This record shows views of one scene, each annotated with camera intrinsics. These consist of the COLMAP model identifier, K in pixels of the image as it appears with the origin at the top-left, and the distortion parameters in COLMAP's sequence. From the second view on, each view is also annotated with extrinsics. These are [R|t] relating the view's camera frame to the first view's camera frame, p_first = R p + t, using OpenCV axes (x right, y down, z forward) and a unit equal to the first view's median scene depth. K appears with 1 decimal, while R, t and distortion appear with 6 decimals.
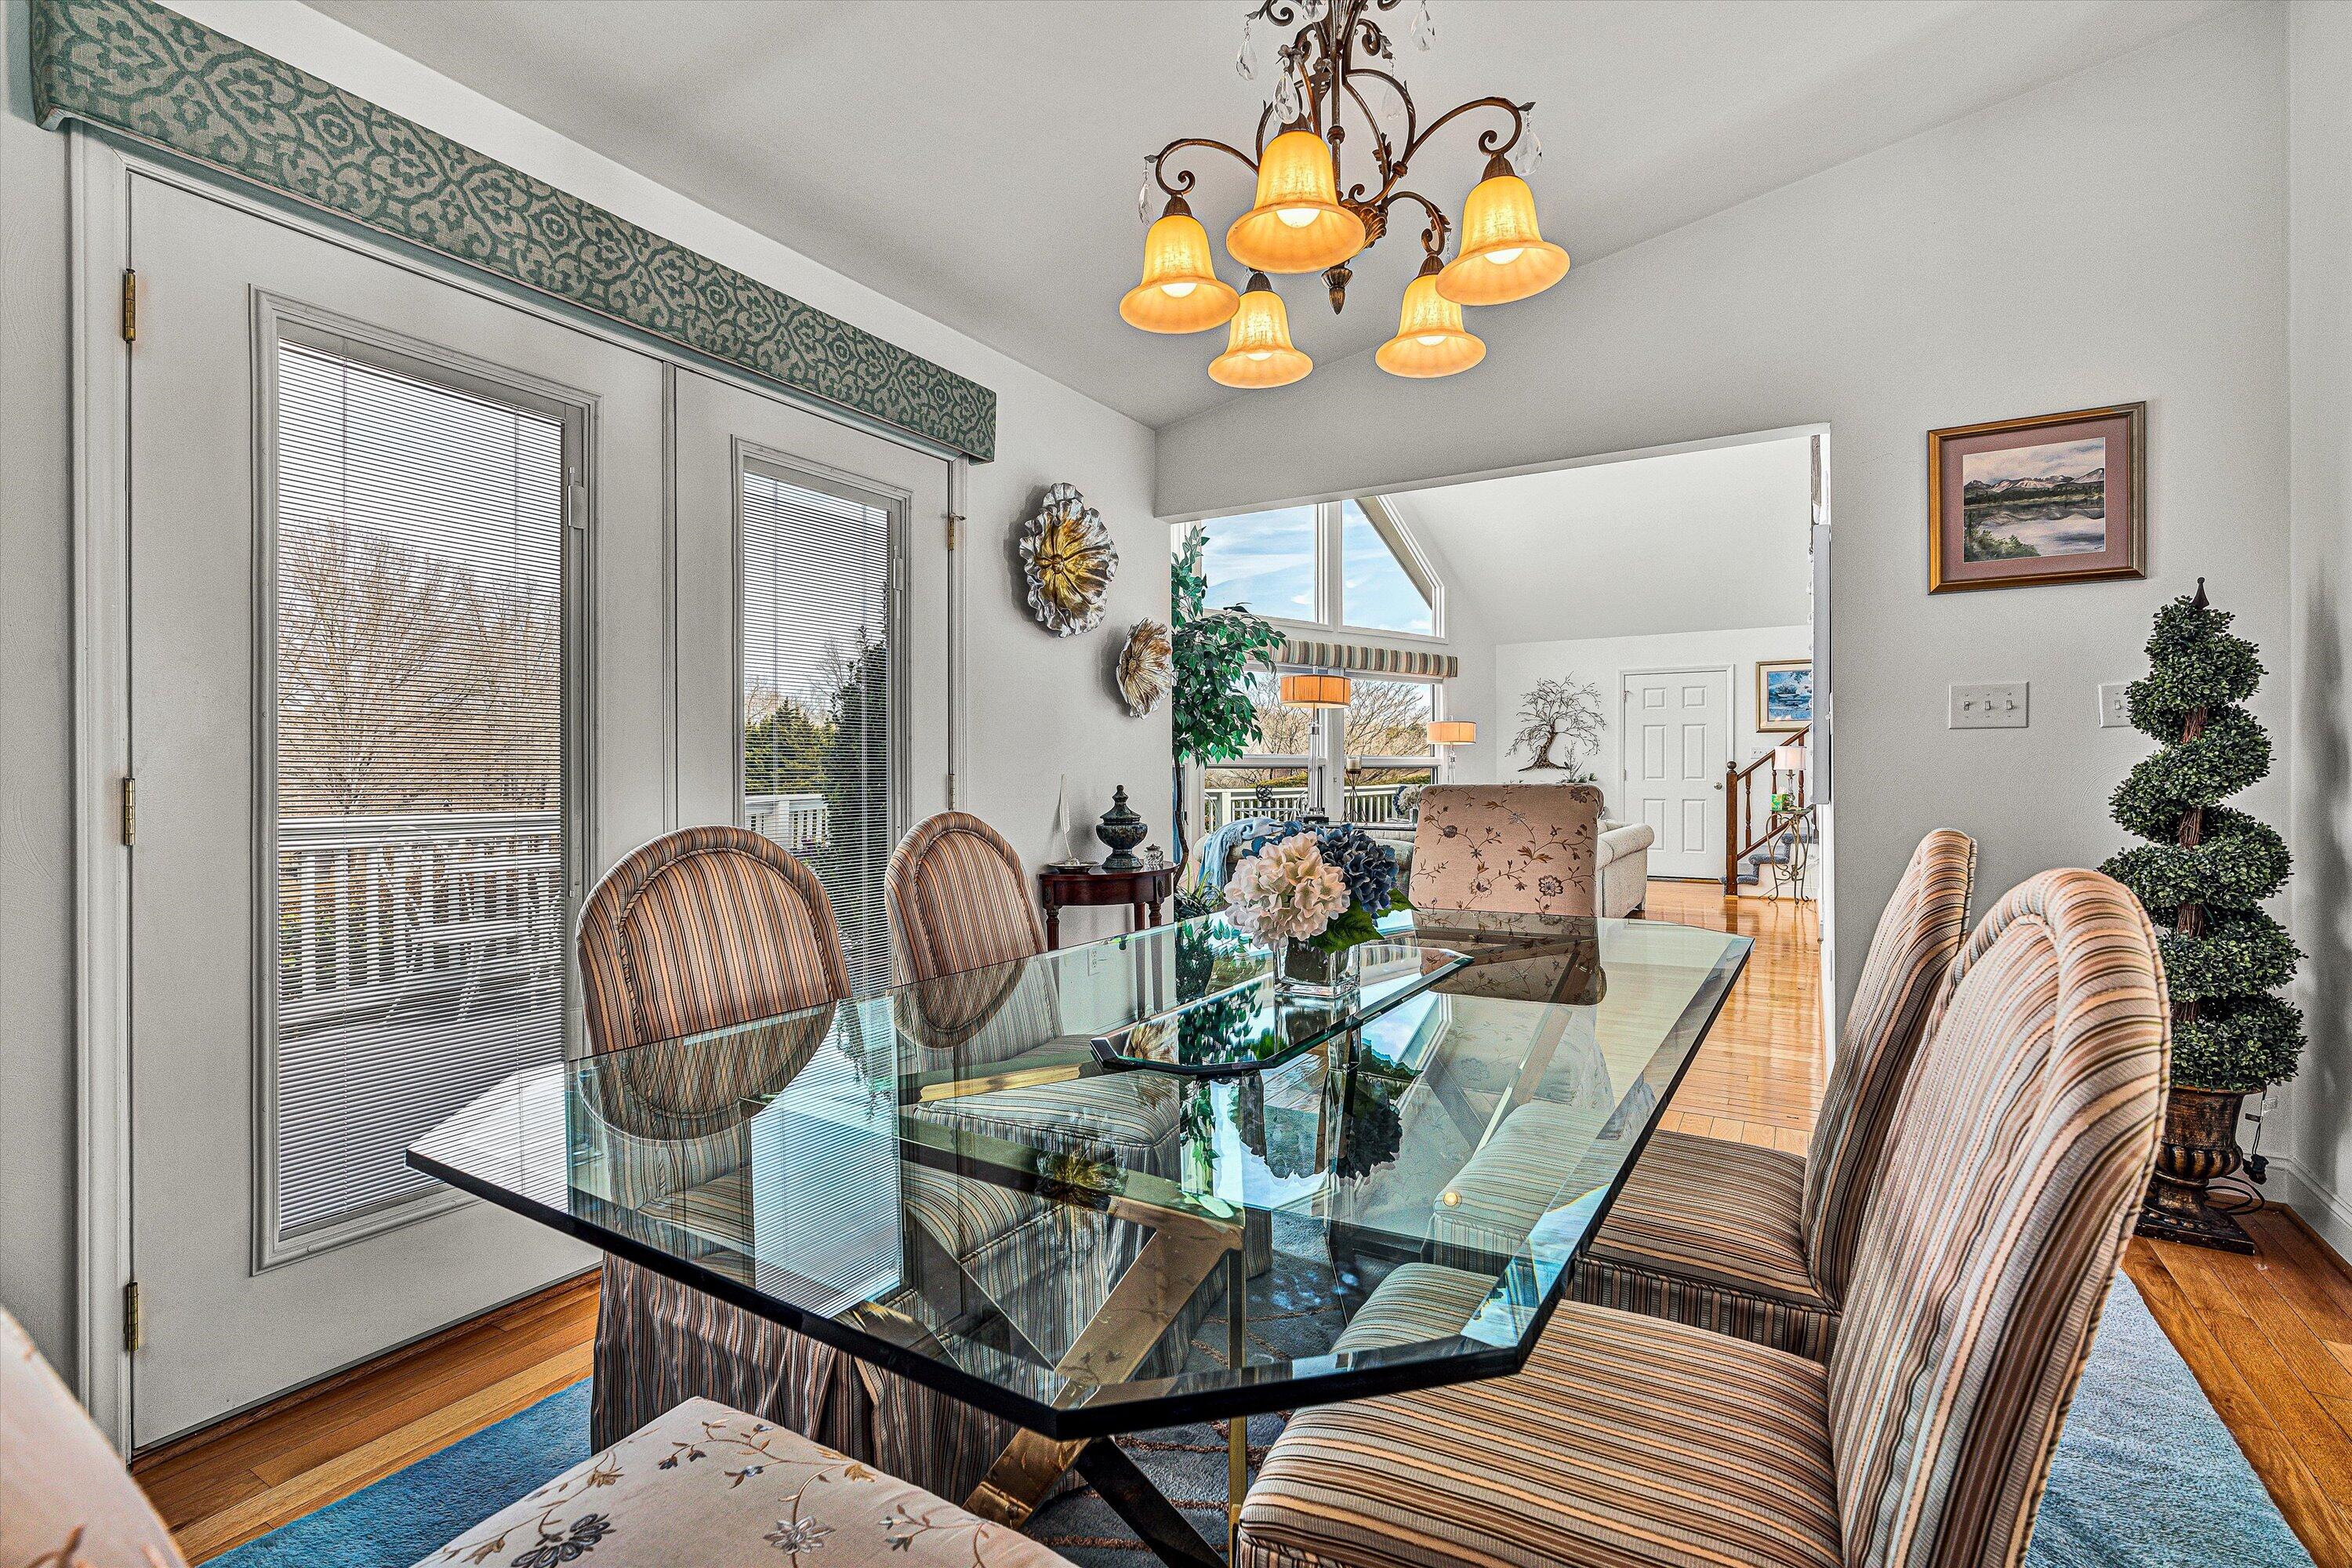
lens RADIAL K [[1038.1, 0, 1178.7], [0, 1038.1, 776.4], [0, 0, 1]] dist [-0.010233, 0.003203]
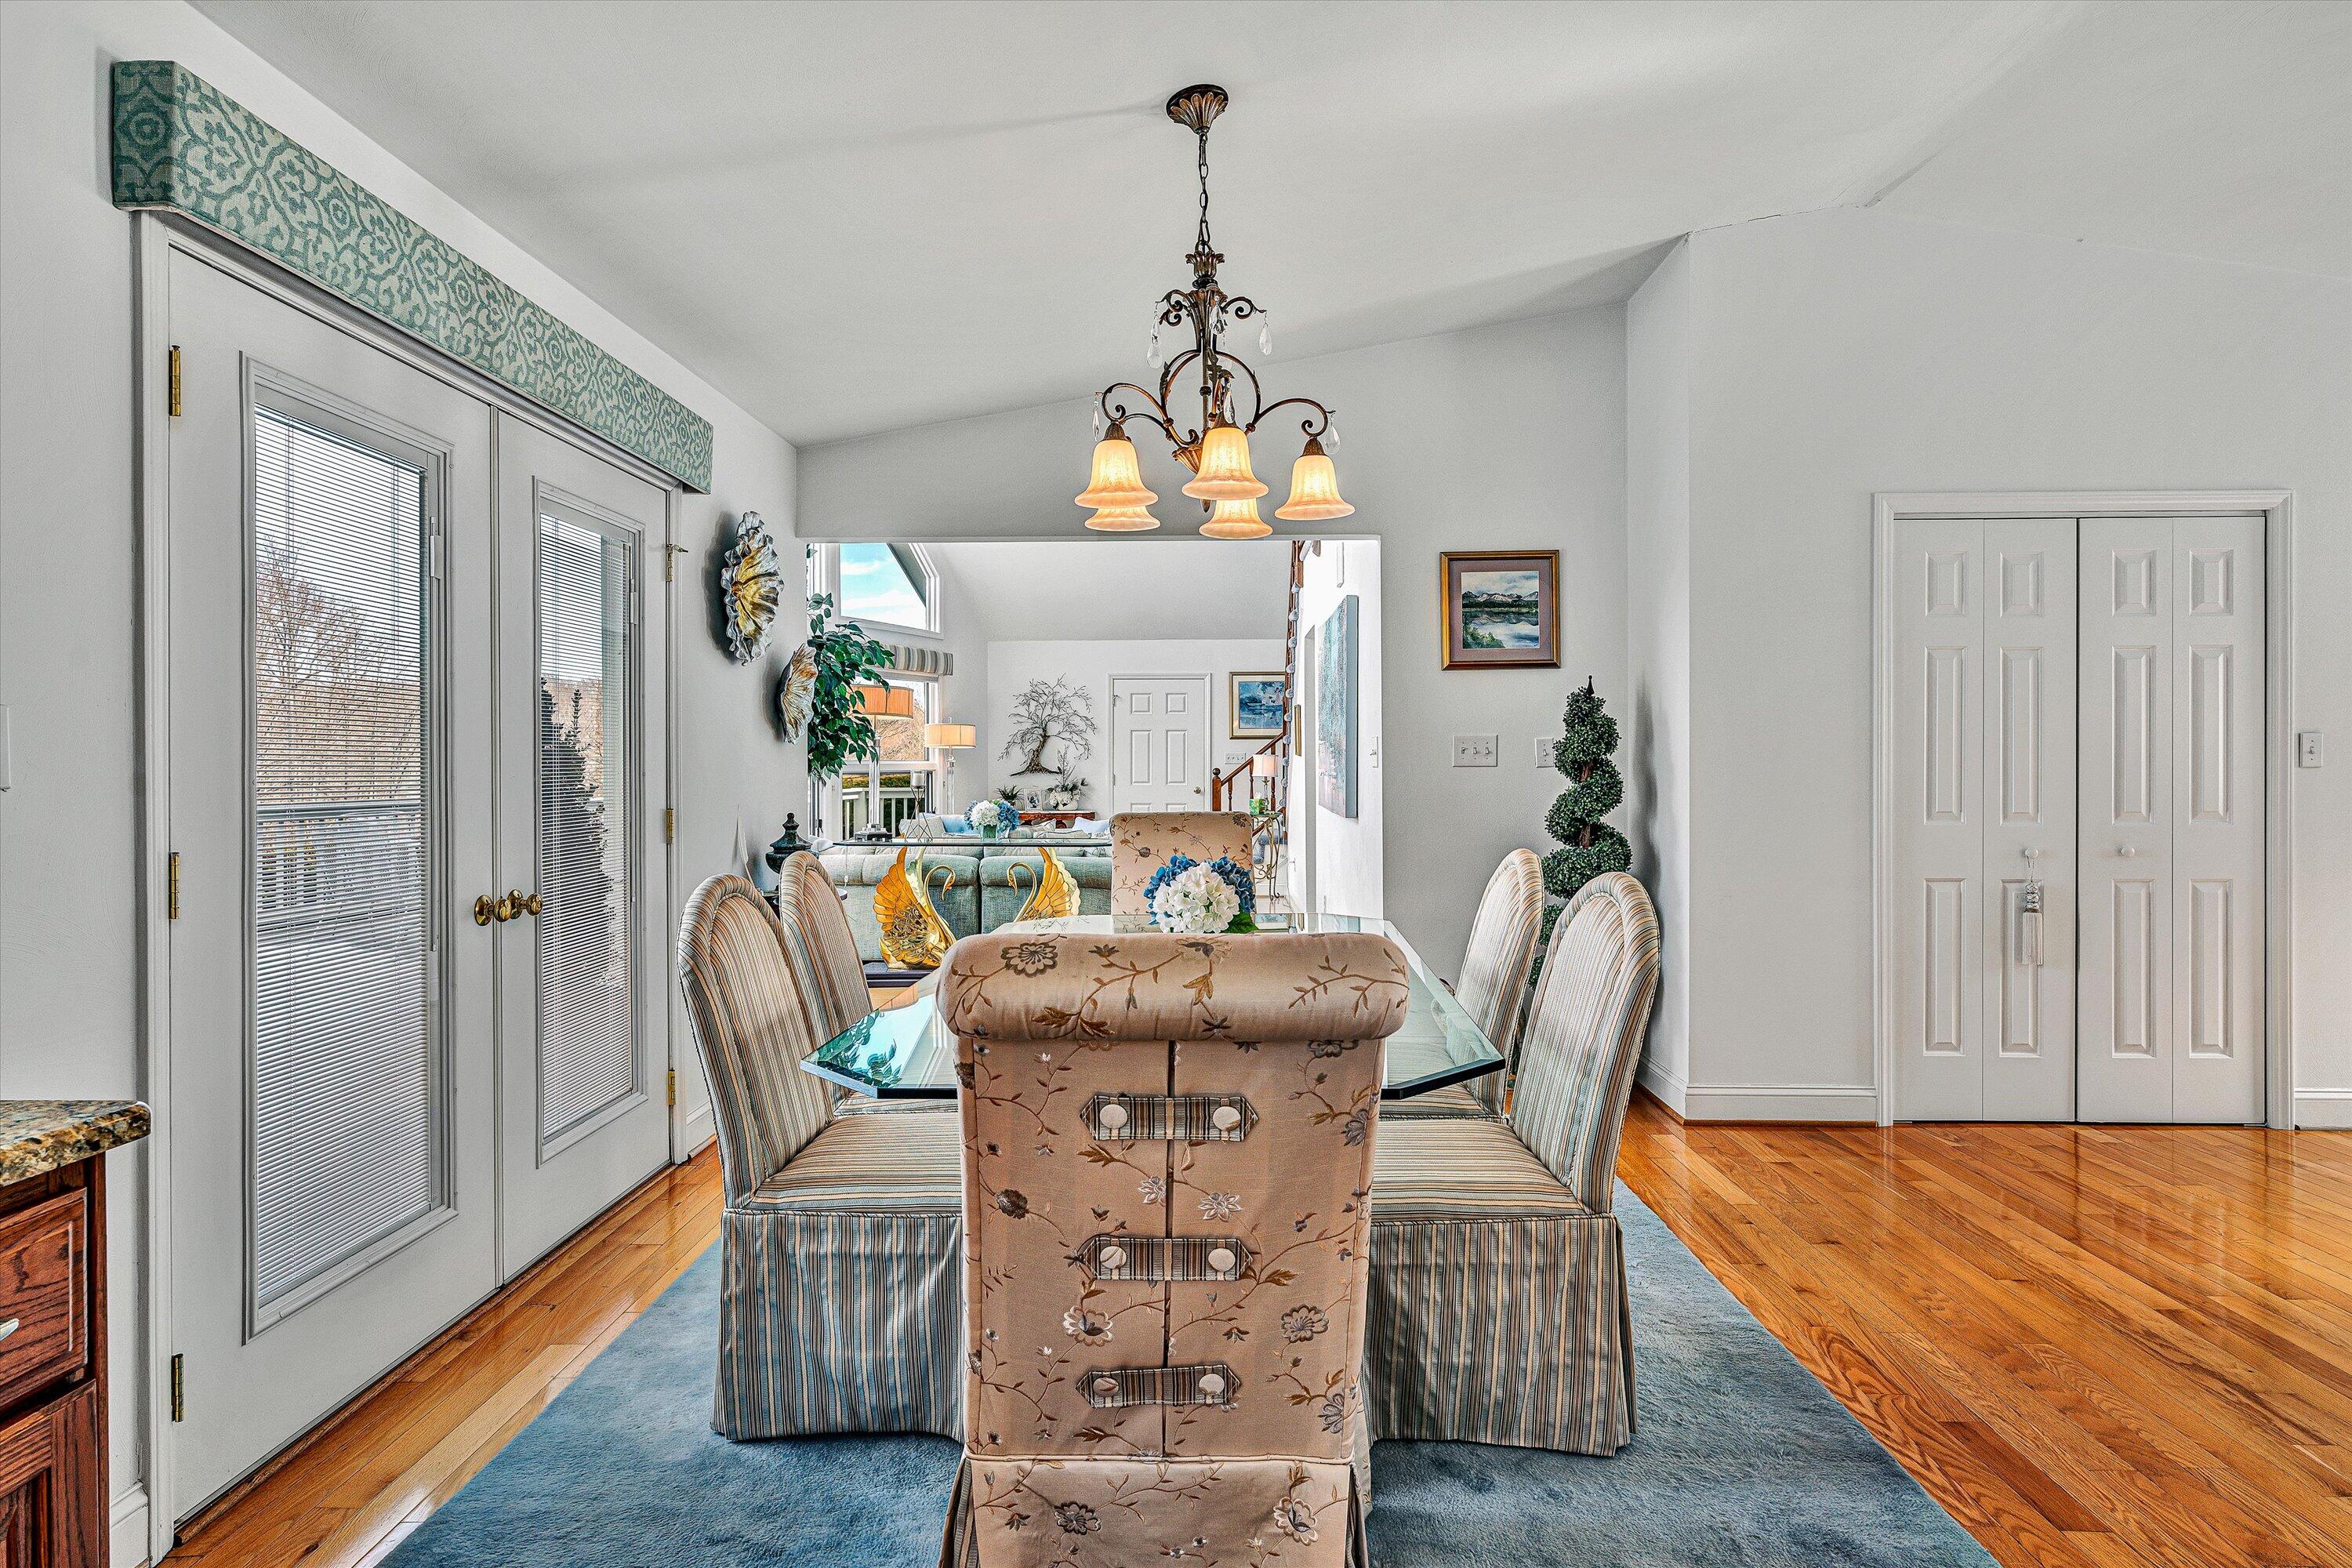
lens RADIAL K [[1235.9, 0, 1184.1], [0, 1235.9, 778.2], [0, 0, 1]] dist [-0.000905, 0.000175]
pose [[0.870873, -0.002881, 0.491500, -0.406910], [-0.000058, 0.999982, 0.005964, -0.042201], [-0.491509, -0.005223, 0.870857, -0.287584]]
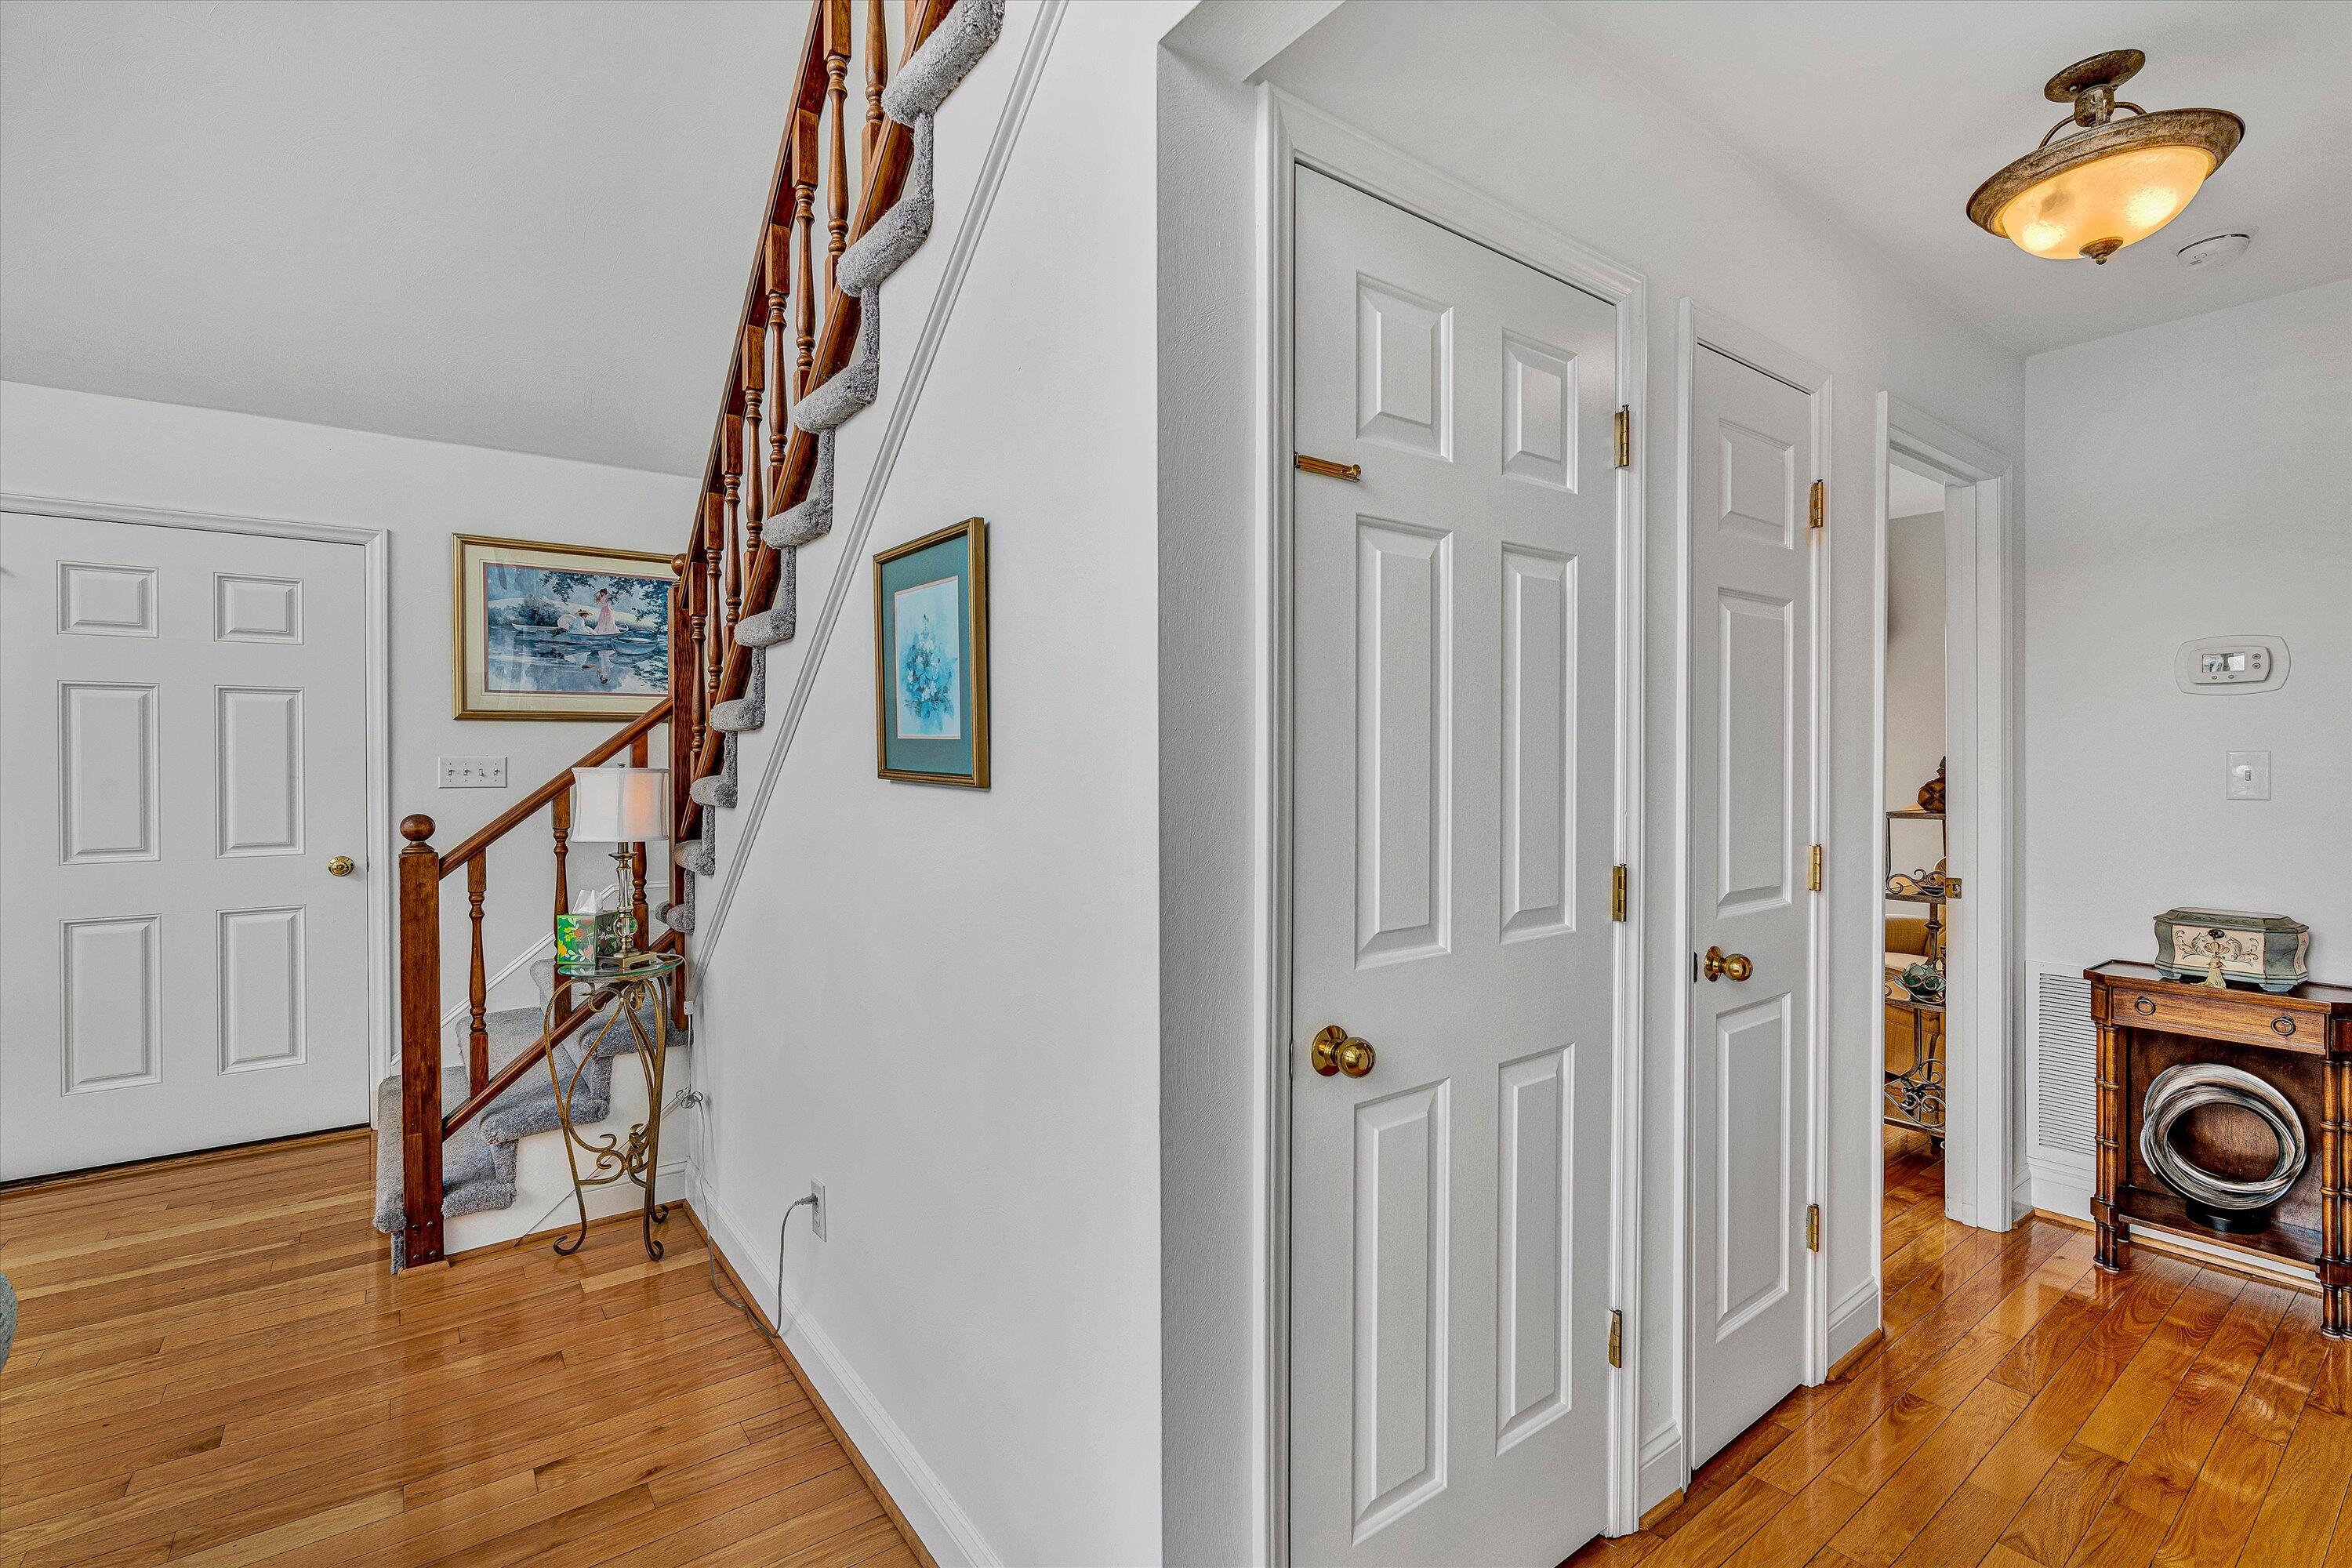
lens RADIAL K [[1038.1, 0, 1180.1], [0, 1038.1, 765.1], [0, 0, 1]] dist [-0.010233, 0.003203]
pose [[0.369895, -0.010603, 0.929013, 1.228360], [0.006421, 0.999940, 0.008856, -0.109161], [-0.929052, 0.002690, 0.369940, 2.481921]]
